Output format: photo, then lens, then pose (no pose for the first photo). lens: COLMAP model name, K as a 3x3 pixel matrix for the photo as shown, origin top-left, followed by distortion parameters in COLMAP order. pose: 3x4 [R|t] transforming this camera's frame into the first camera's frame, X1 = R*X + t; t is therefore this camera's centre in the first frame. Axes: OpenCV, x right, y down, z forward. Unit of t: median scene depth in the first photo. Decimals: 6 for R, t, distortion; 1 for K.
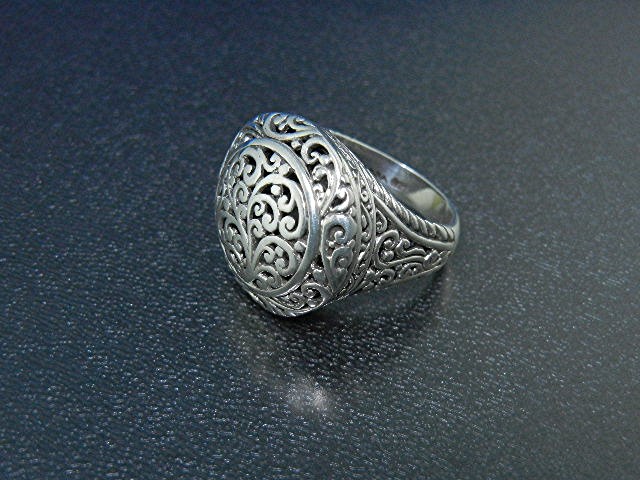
lens RADIAL K [[1112.9, 0, 318.8], [0, 1112.9, 240.8], [0, 0, 1]] dist [-0.067642, 0.000000]
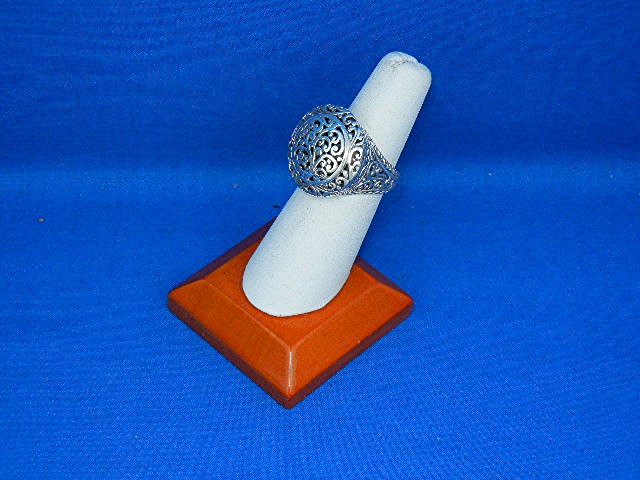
lens RADIAL K [[1437.1, 0, 320.0], [0, 1437.1, 239.9], [0, 0, 1]] dist [-0.007983, 0.000000]
pose [[0.989998, 0.127385, 0.060638, -0.179579], [-0.121675, 0.988478, -0.090036, 0.367274], [-0.071409, 0.081758, 0.994091, -1.590649]]
